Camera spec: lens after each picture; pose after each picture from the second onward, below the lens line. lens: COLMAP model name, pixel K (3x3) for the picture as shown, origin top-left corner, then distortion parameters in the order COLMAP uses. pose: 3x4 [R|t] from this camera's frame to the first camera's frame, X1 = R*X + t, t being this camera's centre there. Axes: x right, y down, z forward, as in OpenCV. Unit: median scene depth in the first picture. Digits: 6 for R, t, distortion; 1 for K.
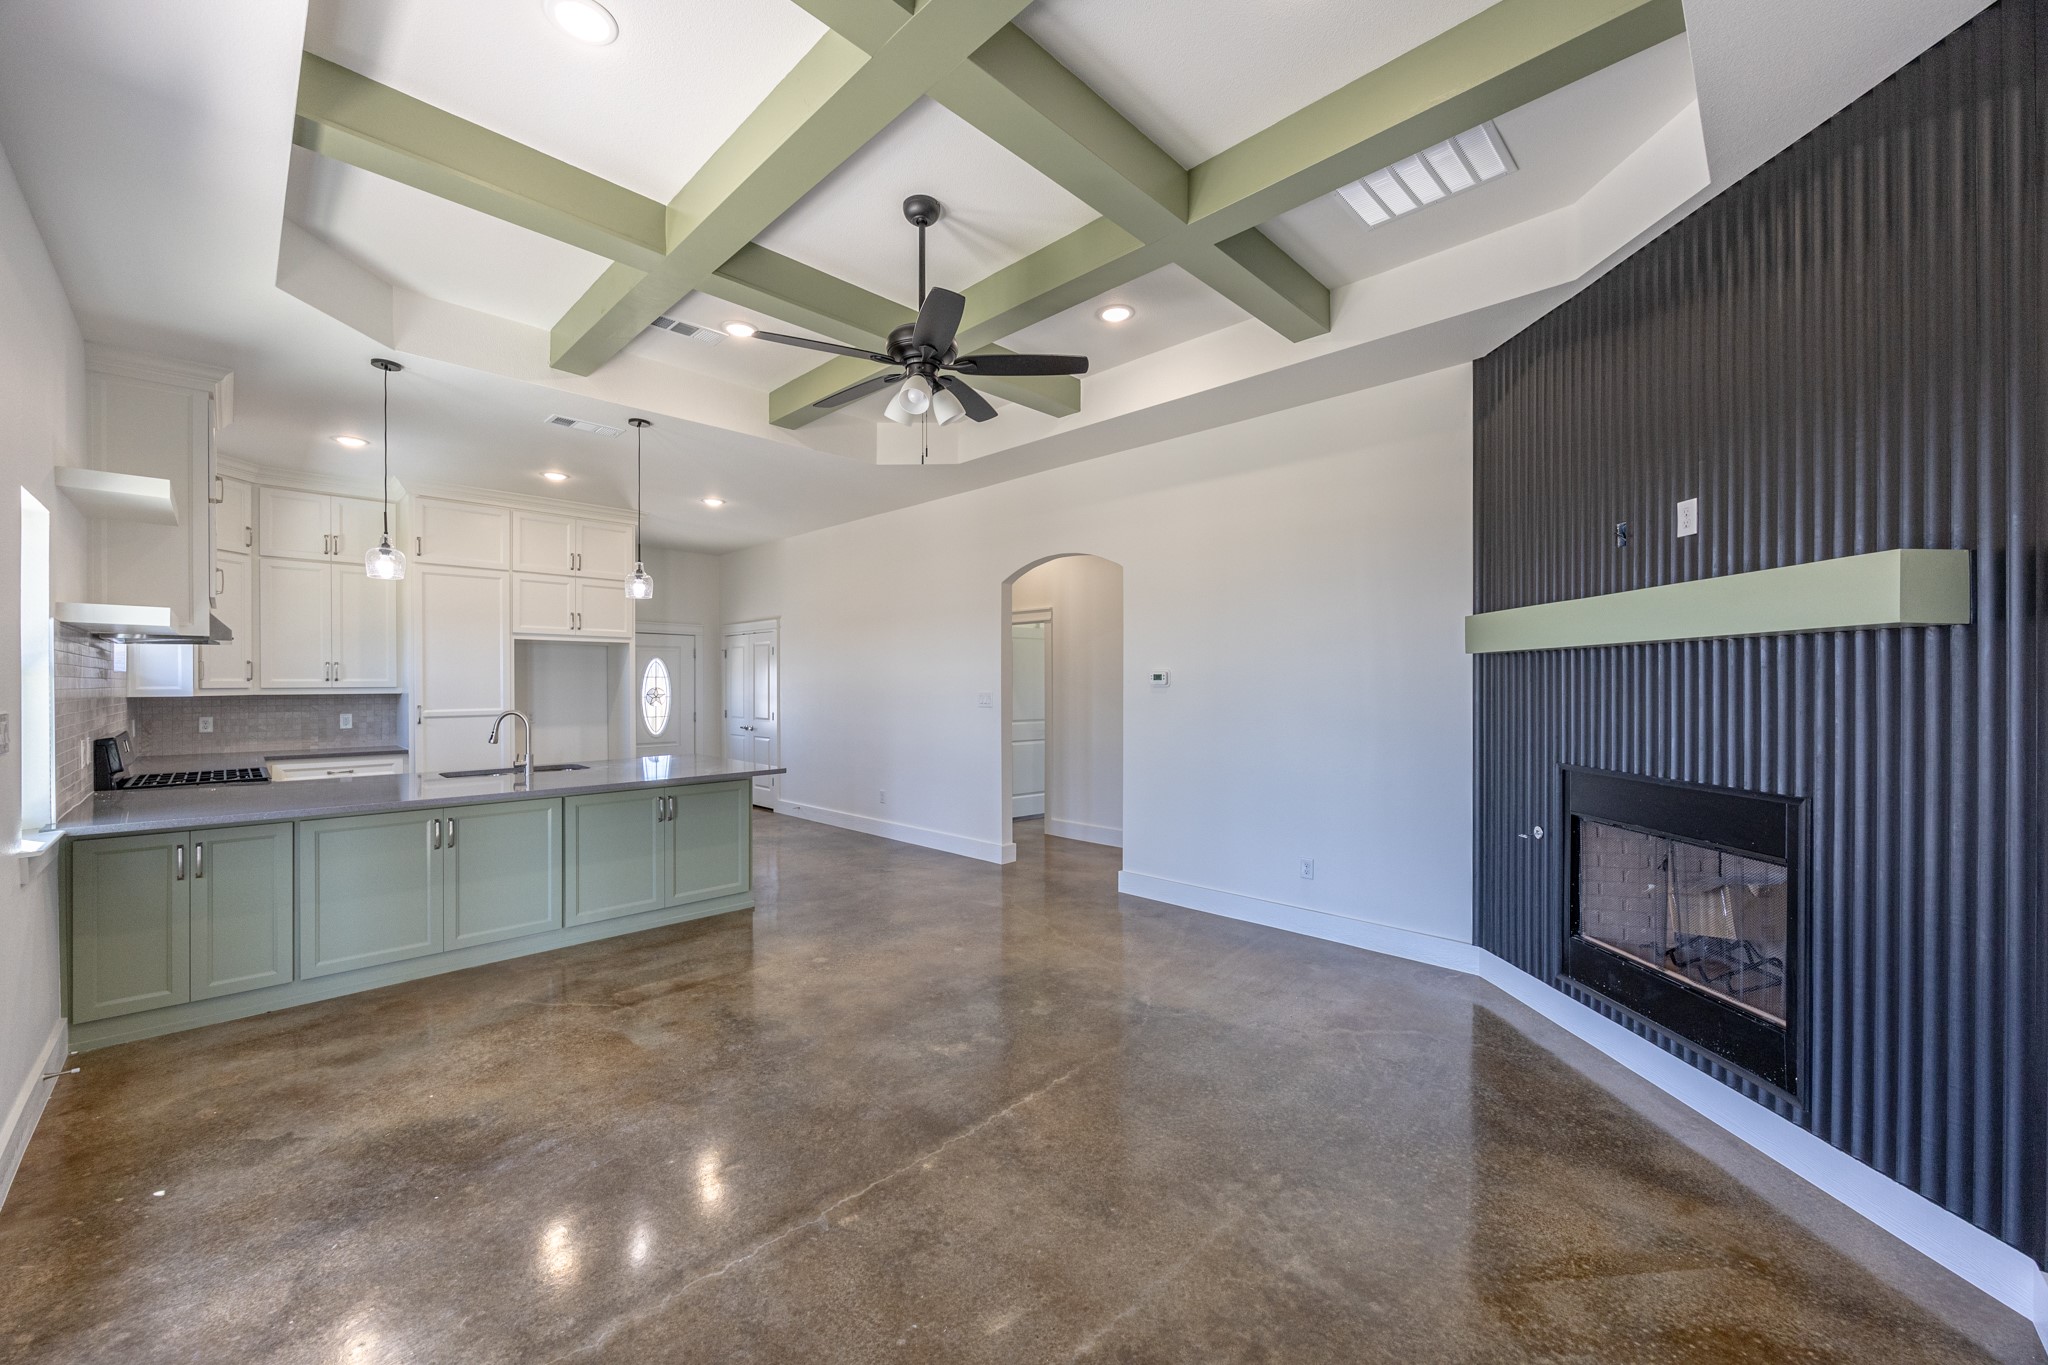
lens RADIAL K [[776.8, 0, 1021.5], [0, 776.8, 682.2], [0, 0, 1]] dist [-0.005327, -0.000142]
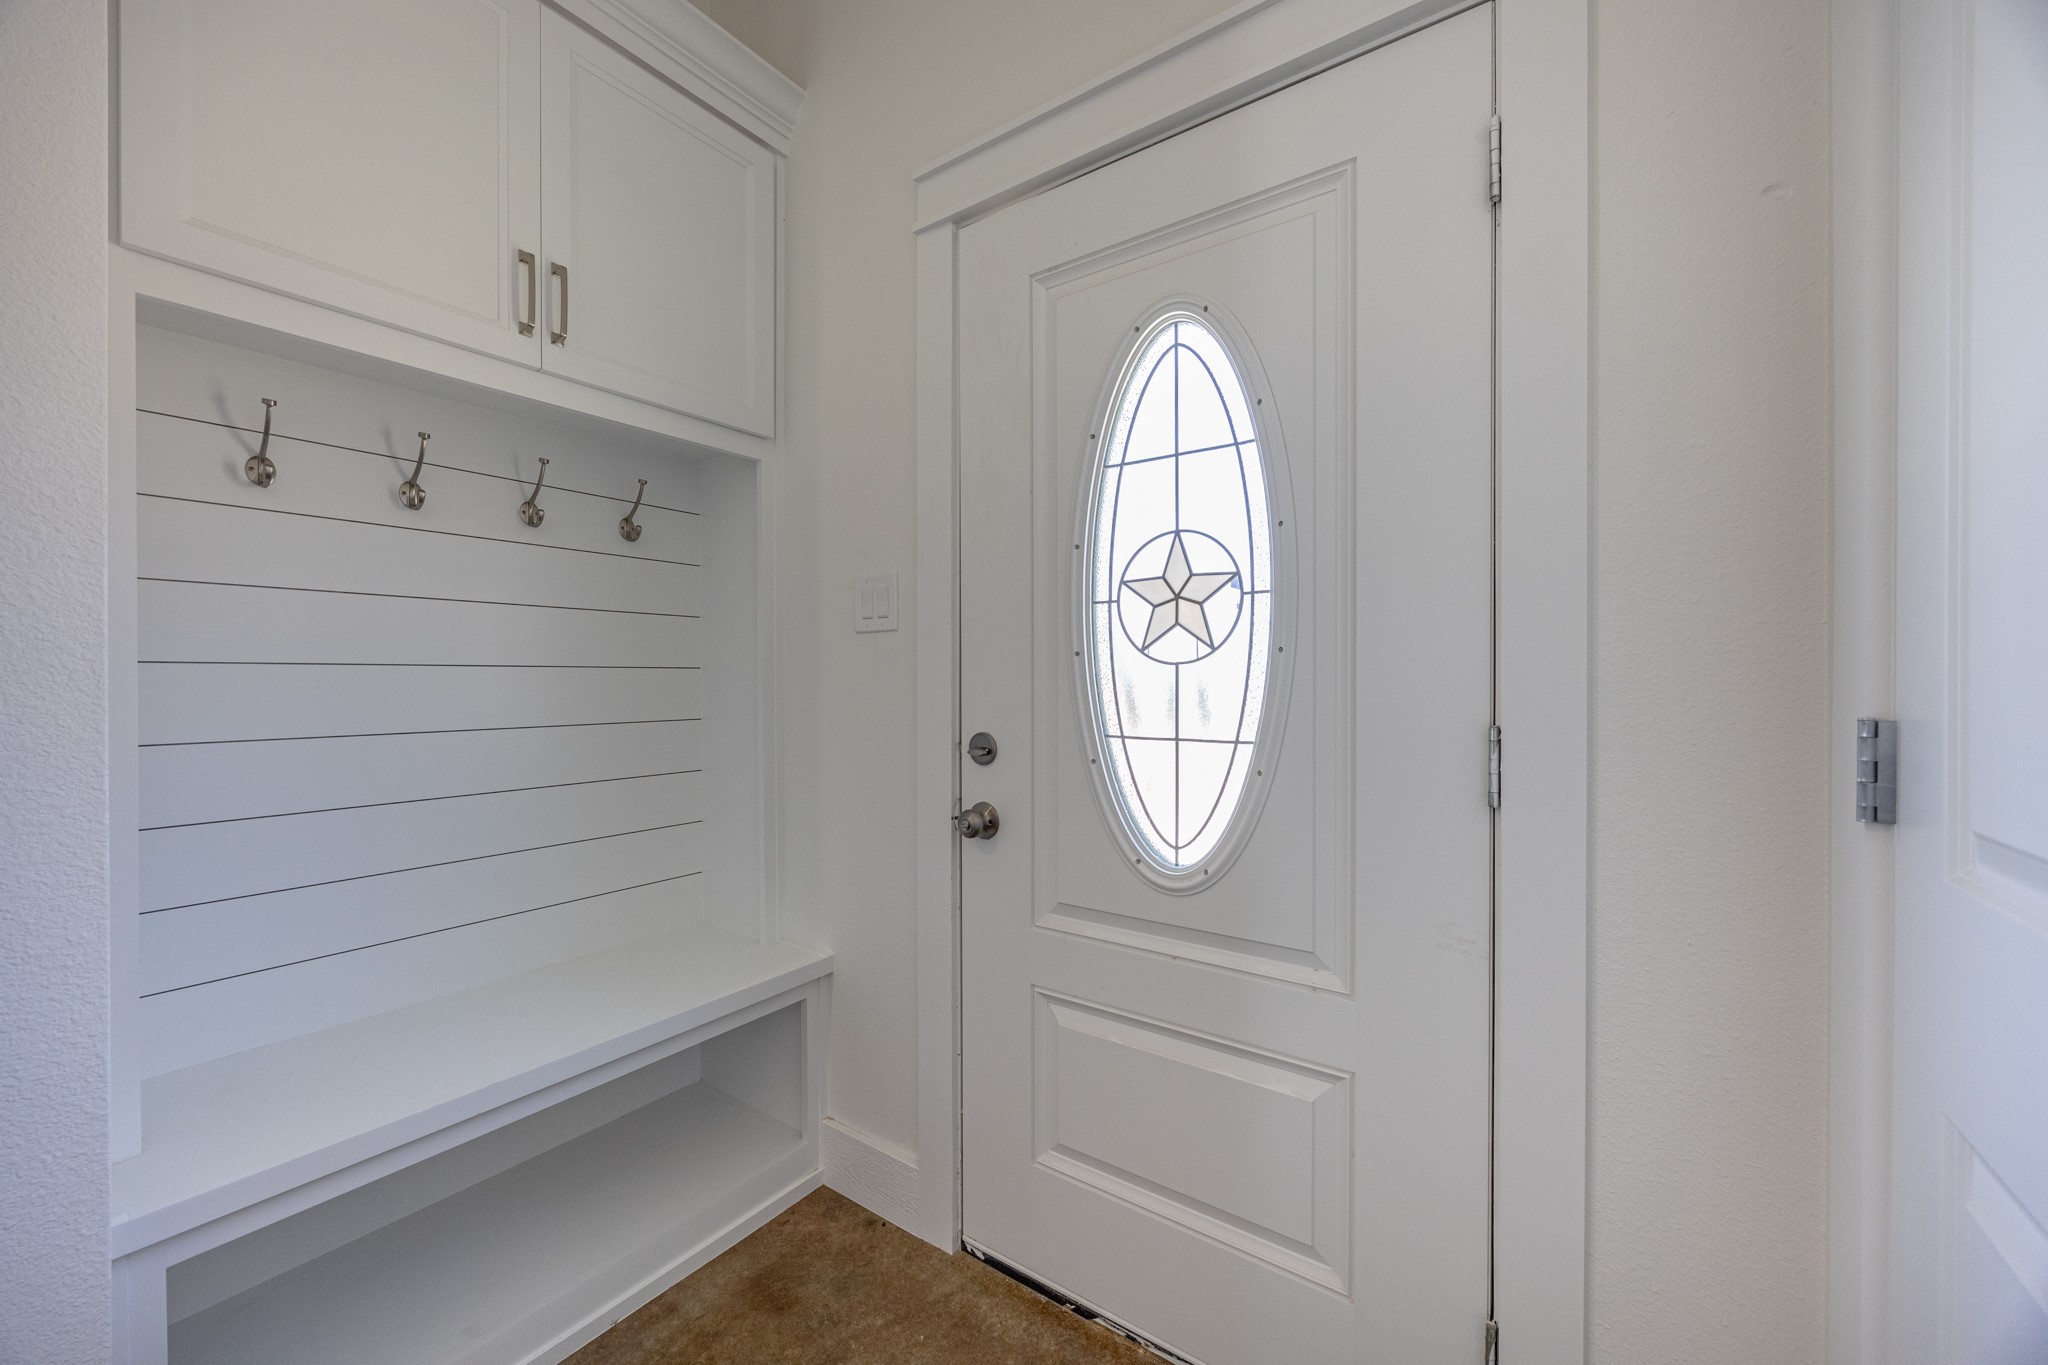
lens RADIAL K [[776.8, 0, 1021.5], [0, 776.8, 682.2], [0, 0, 1]] dist [-0.005327, -0.000142]
pose [[0.156151, 0.005916, -0.987715, -0.848809], [0.001840, 0.999979, 0.006280, 0.082511], [0.987731, -0.002798, 0.156137, 2.385733]]
